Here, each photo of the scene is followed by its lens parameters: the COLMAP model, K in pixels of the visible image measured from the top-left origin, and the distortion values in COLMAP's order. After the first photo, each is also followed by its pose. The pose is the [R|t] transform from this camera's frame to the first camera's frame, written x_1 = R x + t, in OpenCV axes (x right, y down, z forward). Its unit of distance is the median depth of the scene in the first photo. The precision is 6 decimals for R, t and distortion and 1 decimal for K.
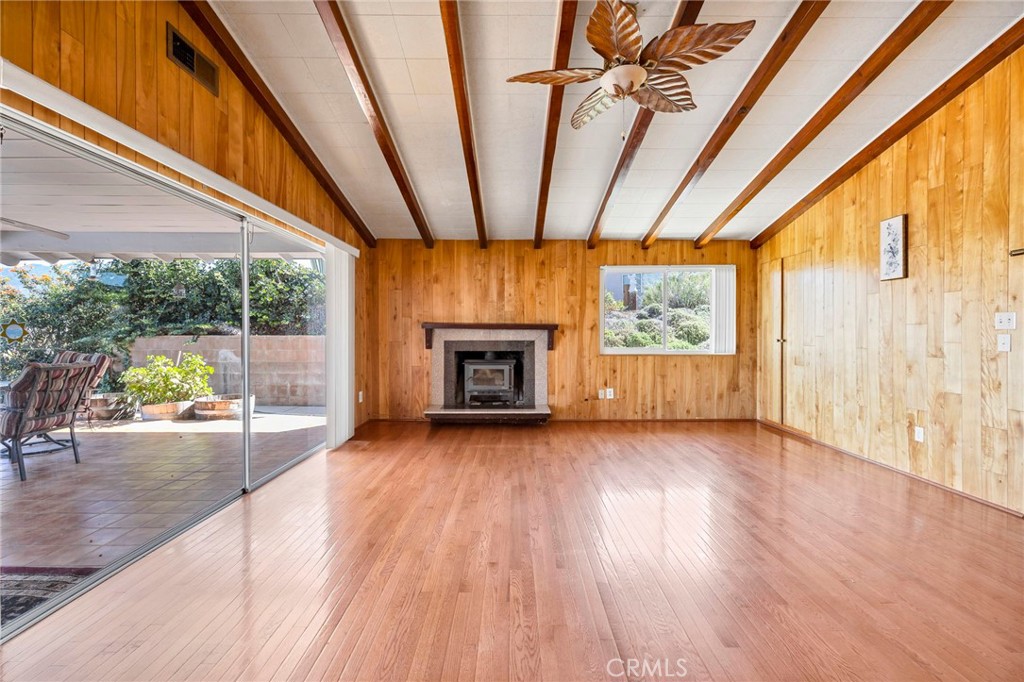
lens RADIAL K [[423.2, 0, 516.2], [0, 423.2, 335.0], [0, 0, 1]] dist [0.000715, 0.000367]
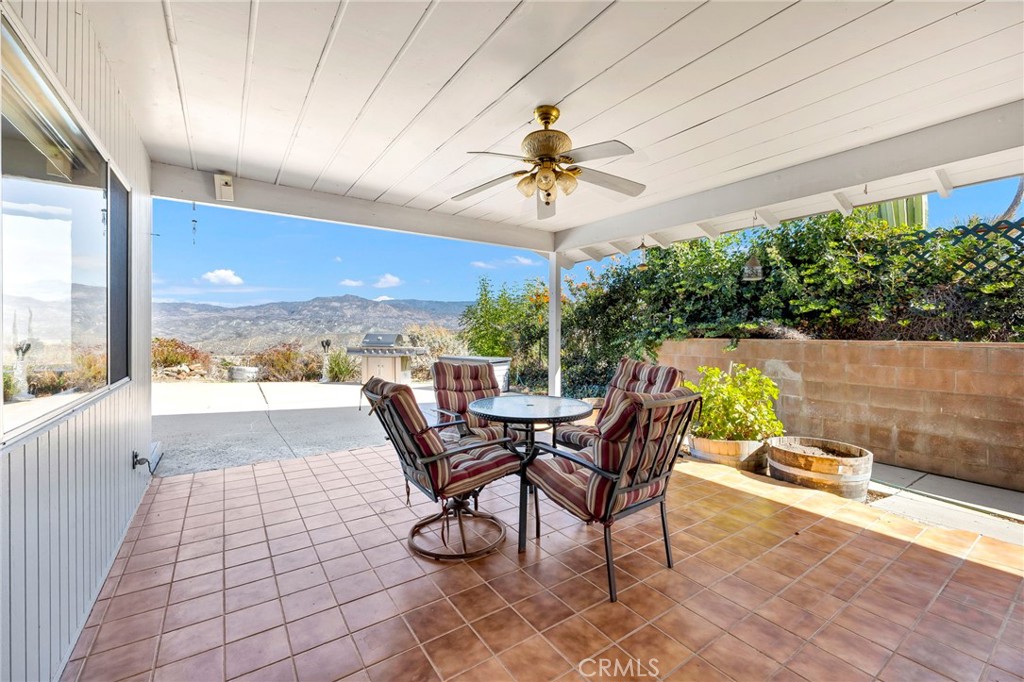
lens RADIAL K [[426.4, 0, 512.4], [0, 426.4, 323.6], [0, 0, 1]] dist [-0.003160, 0.000300]
pose [[0.562407, -0.015958, -0.826707, -0.358289], [-0.010114, 0.999606, -0.026175, -0.001665], [0.826799, 0.023082, 0.562024, 0.264272]]
